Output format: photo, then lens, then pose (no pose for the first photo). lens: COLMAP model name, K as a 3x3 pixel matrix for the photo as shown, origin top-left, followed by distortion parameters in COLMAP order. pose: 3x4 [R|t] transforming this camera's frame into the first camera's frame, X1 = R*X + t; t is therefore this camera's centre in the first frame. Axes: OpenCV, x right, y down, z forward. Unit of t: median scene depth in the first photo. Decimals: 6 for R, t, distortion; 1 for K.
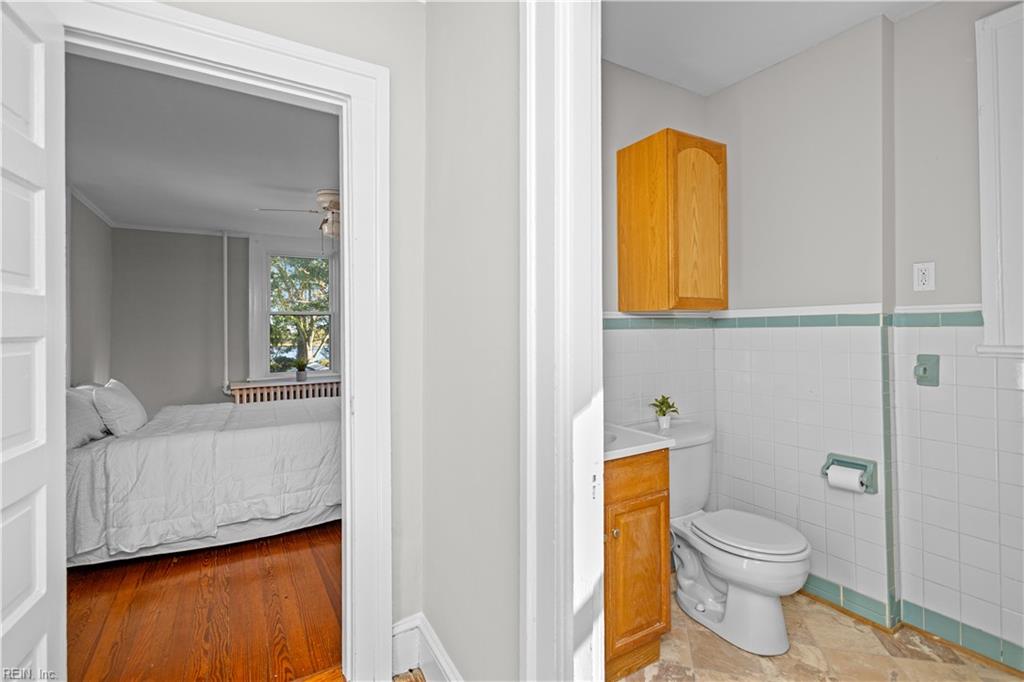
lens RADIAL K [[470.9, 0, 511.5], [0, 470.9, 324.9], [0, 0, 1]] dist [0.004216, 0.000370]
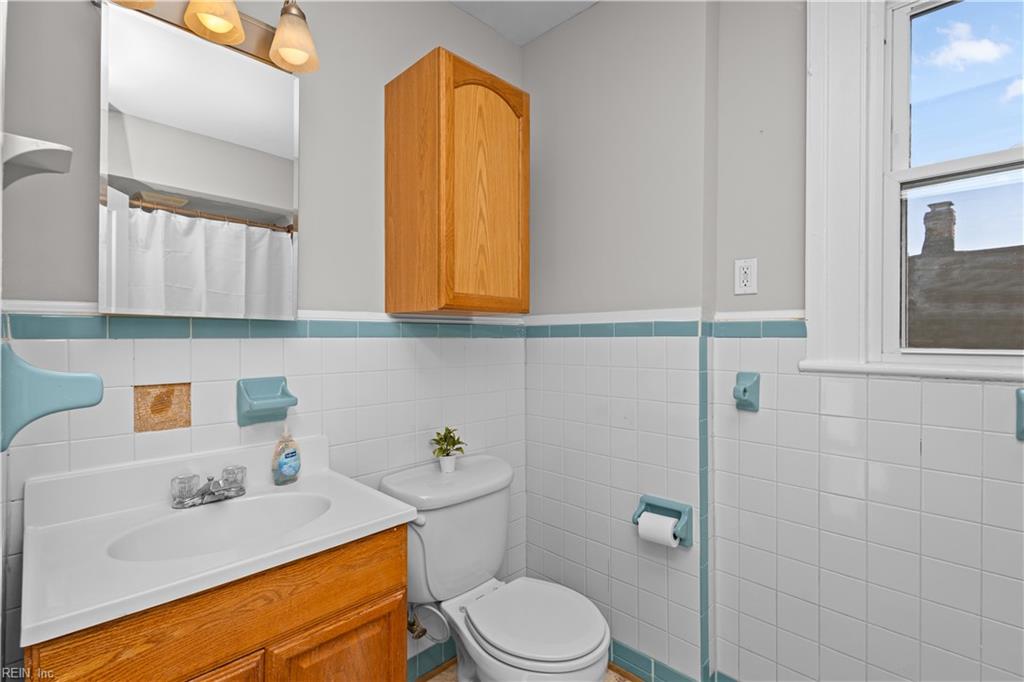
lens RADIAL K [[472.7, 0, 509.7], [0, 472.7, 338.6], [0, 0, 1]] dist [0.005414, -0.000243]
pose [[0.966513, 0.010325, 0.256408, 0.252799], [-0.012860, 0.999884, 0.008211, 0.003262], [-0.256294, -0.011234, 0.966534, 0.292654]]
